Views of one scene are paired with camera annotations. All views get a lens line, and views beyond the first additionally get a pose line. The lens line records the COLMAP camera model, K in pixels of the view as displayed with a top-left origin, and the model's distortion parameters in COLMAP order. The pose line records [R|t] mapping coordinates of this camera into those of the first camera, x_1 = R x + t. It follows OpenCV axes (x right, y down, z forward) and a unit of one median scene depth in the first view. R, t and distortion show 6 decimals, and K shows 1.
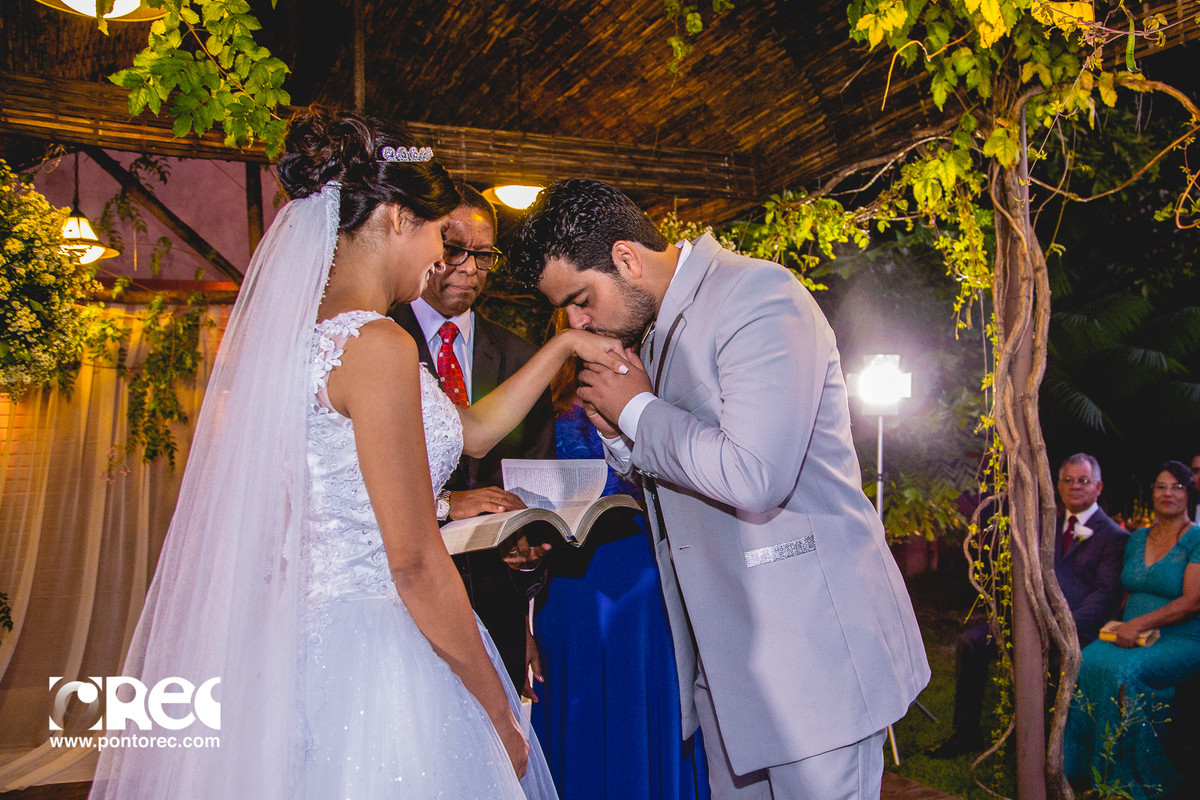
lens RADIAL K [[1048.2, 0, 690.0], [0, 1048.2, 400.1], [0, 0, 1]] dist [-0.097652, 0.077237]
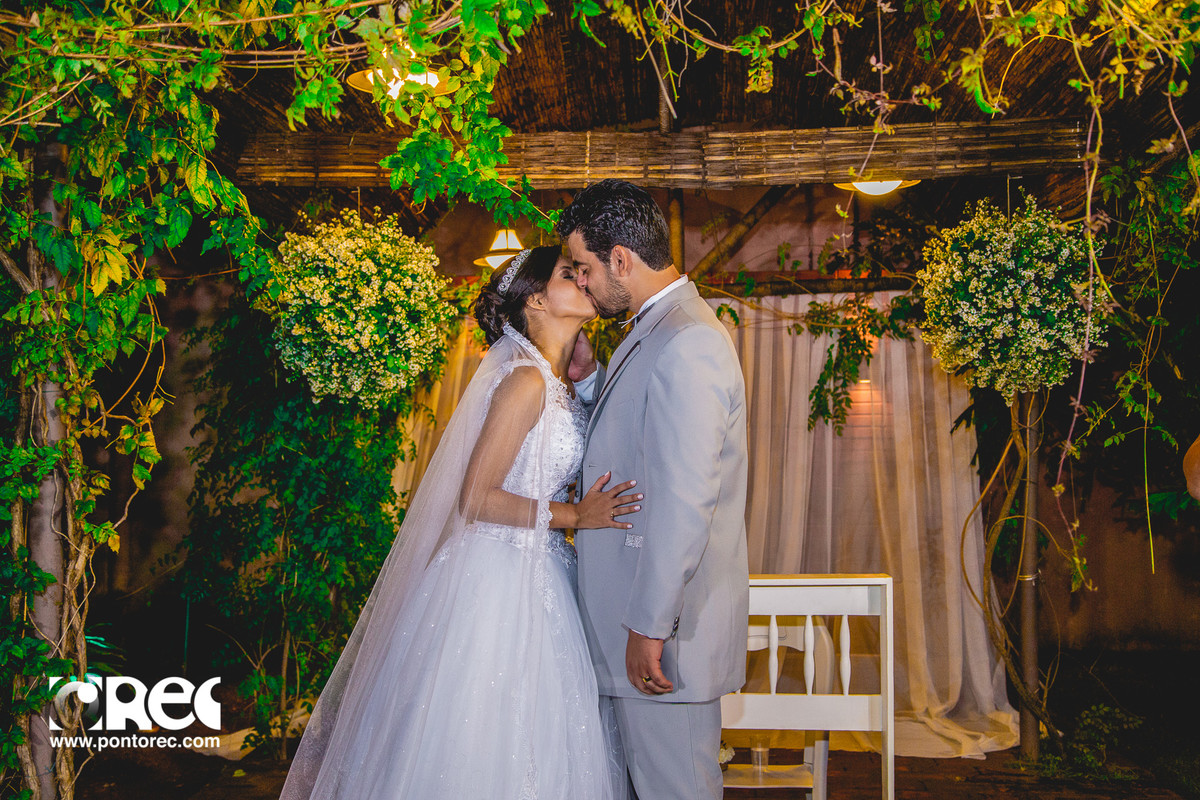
lens RADIAL K [[1275.5, 0, 600.0], [0, 1275.5, 400.0], [0, 0, 1]] dist [0.018267, 0.096342]
pose [[0.831882, 0.007487, -0.554902, 0.327726], [-0.000449, 0.999918, 0.012818, -0.015342], [0.554952, -0.010414, 0.831817, -0.126262]]
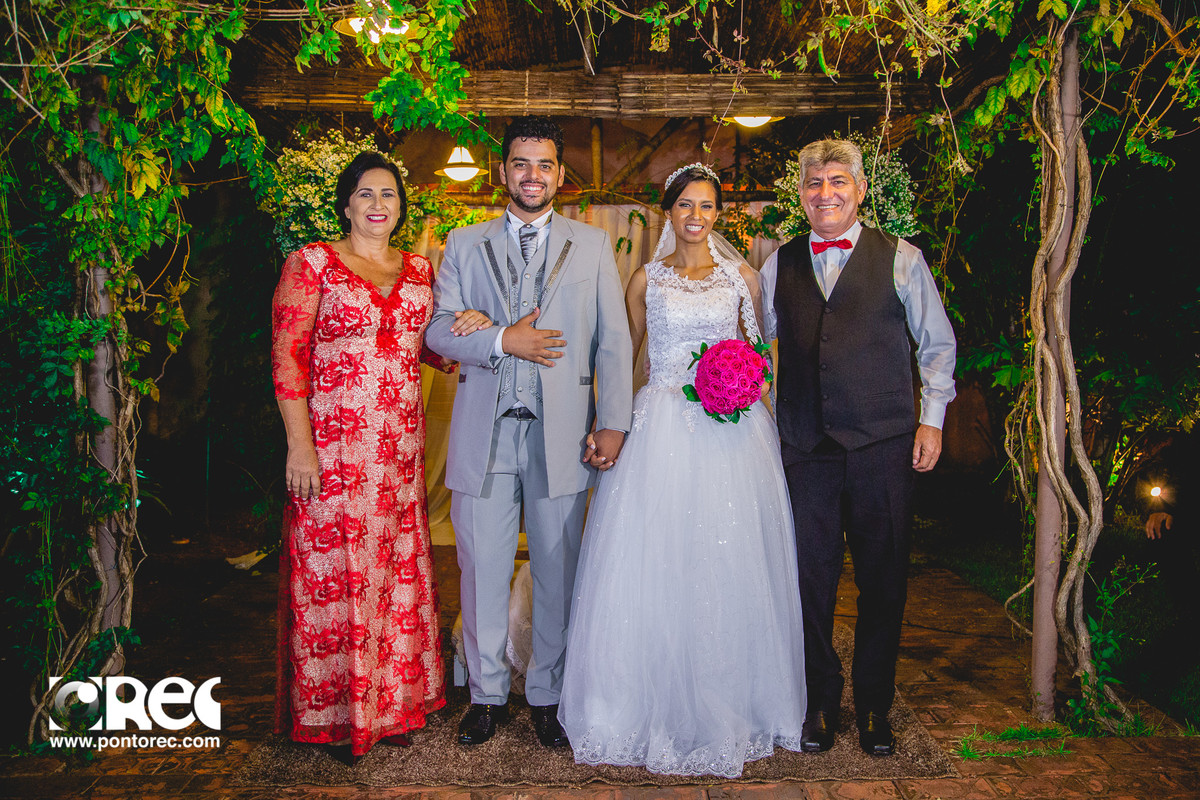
lens RADIAL K [[1017.6, 0, 644.1], [0, 1017.6, 379.9], [0, 0, 1]] dist [-0.082475, 0.079499]
pose [[0.886016, 0.058200, -0.459987, 0.344737], [-0.010516, 0.994358, 0.105557, -0.015757], [0.463535, -0.088688, 0.881629, -0.154054]]
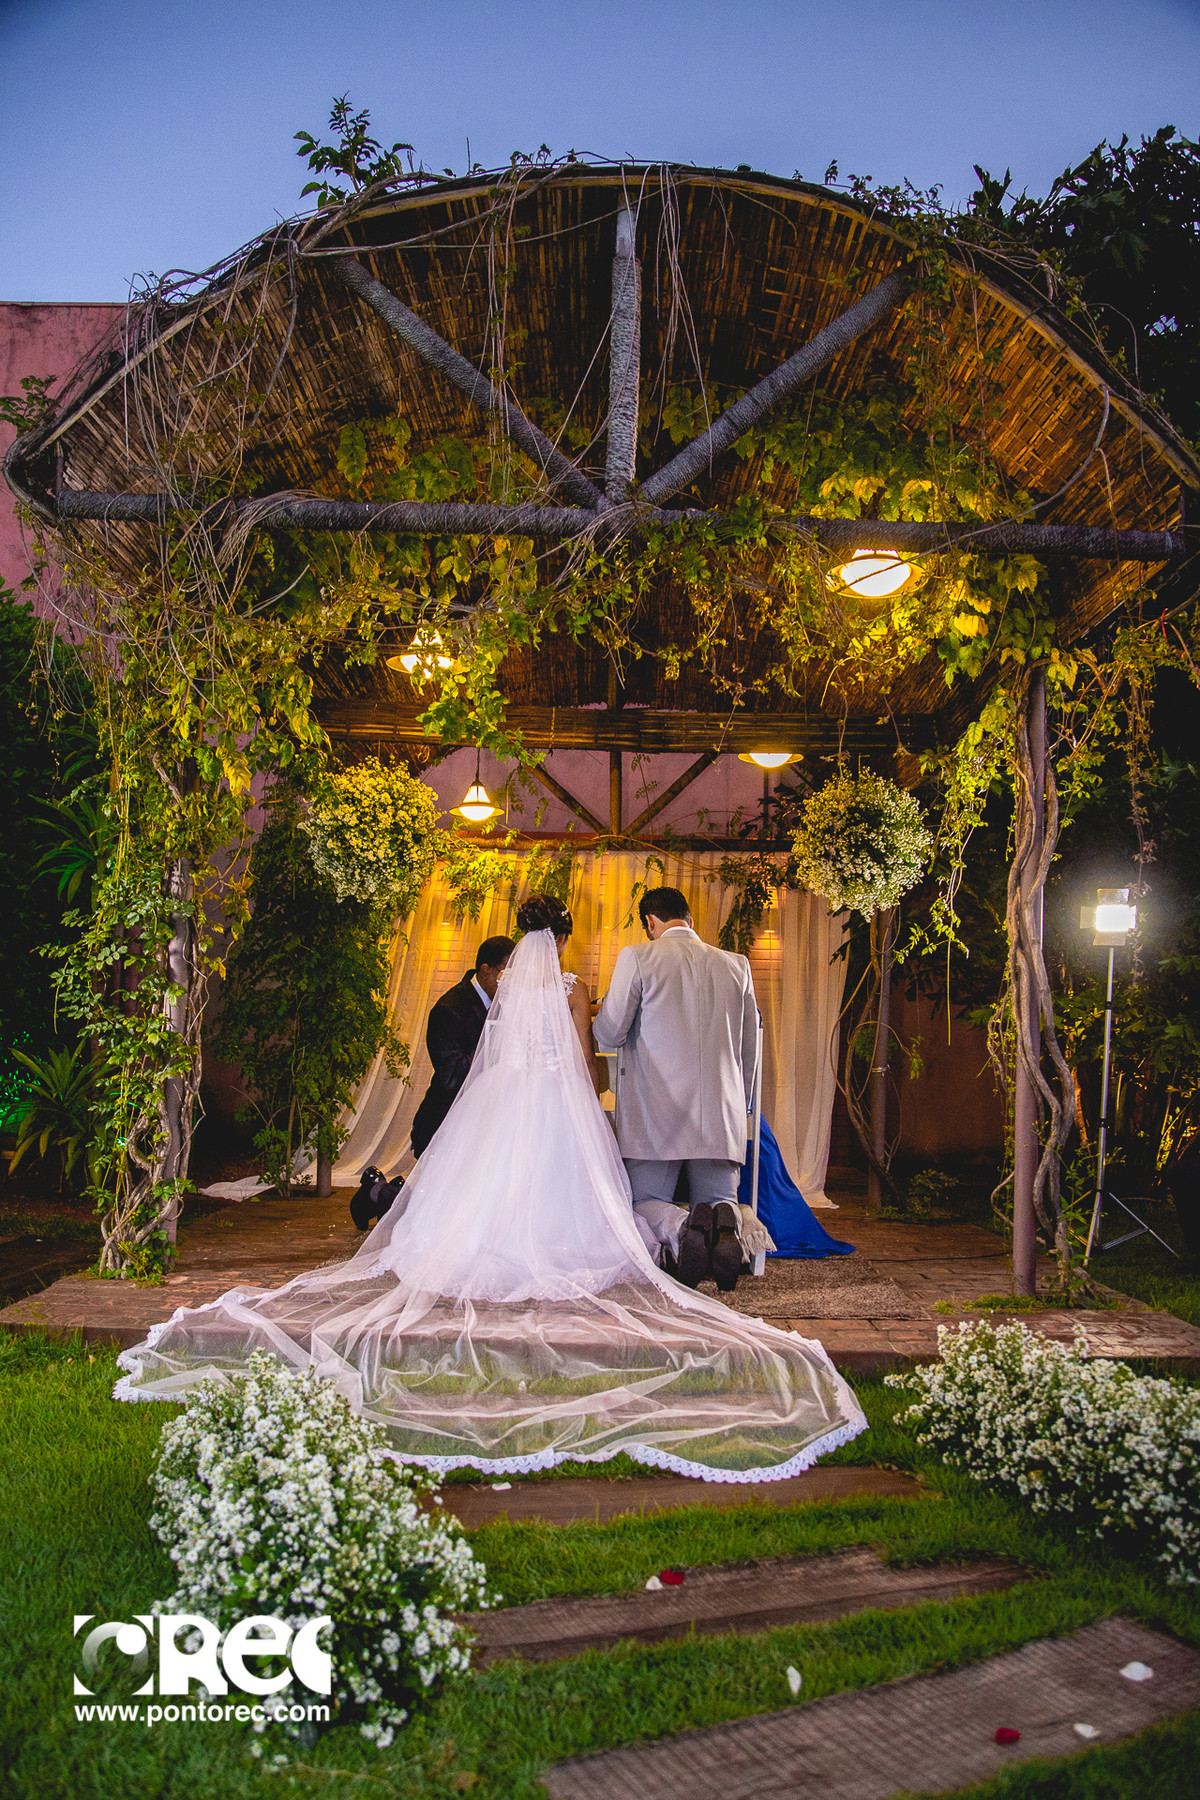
lens RADIAL K [[1268.6, 0, 605.2], [0, 1268.6, 938.3], [0, 0, 1]] dist [-0.123191, 0.058107]
pose [[0.862648, 0.018033, -0.505483, 0.514291], [-0.036046, 0.999015, -0.025878, 0.077756], [0.504519, 0.040544, 0.862448, -0.456940]]
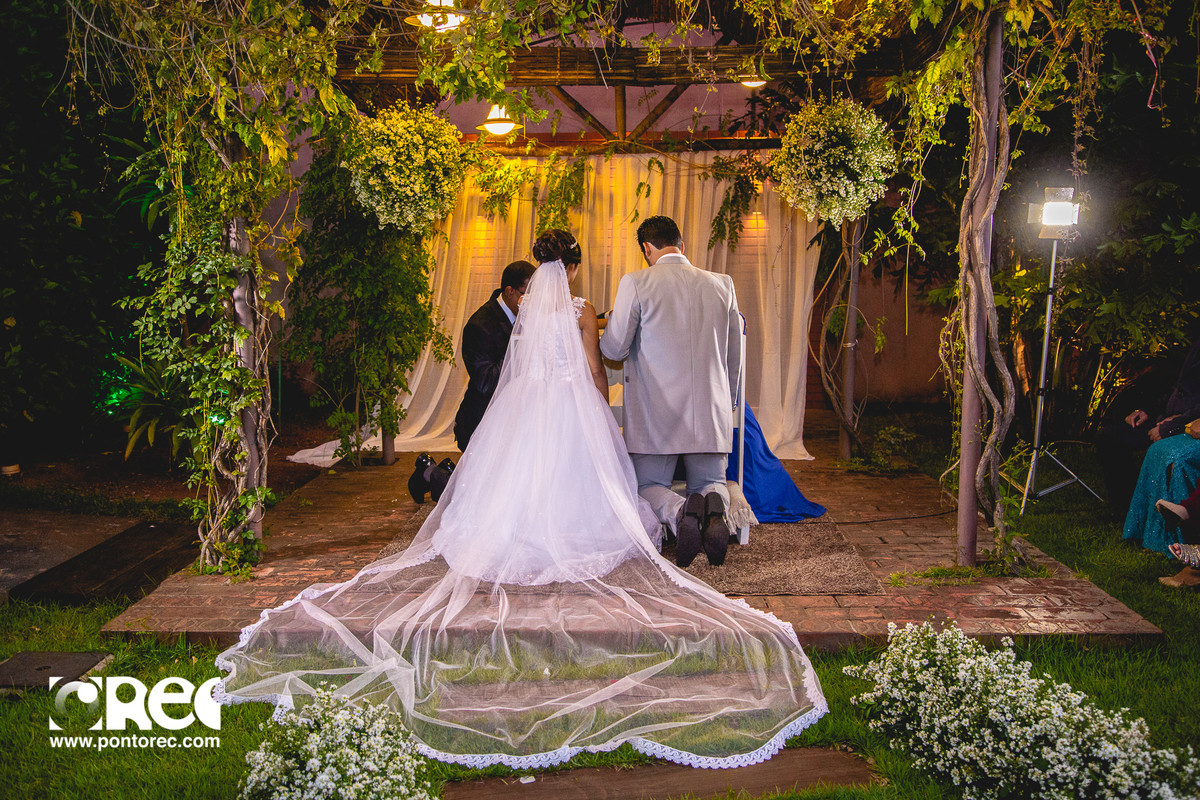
lens RADIAL K [[1048.5, 0, 600.0], [0, 1048.5, 400.0], [0, 0, 1]] dist [-0.038331, 0.006114]
pose [[0.851070, 0.092925, -0.516763, 0.509435], [-0.000746, 0.984427, 0.175794, -0.019490], [0.525051, -0.149227, 0.837886, -0.412251]]
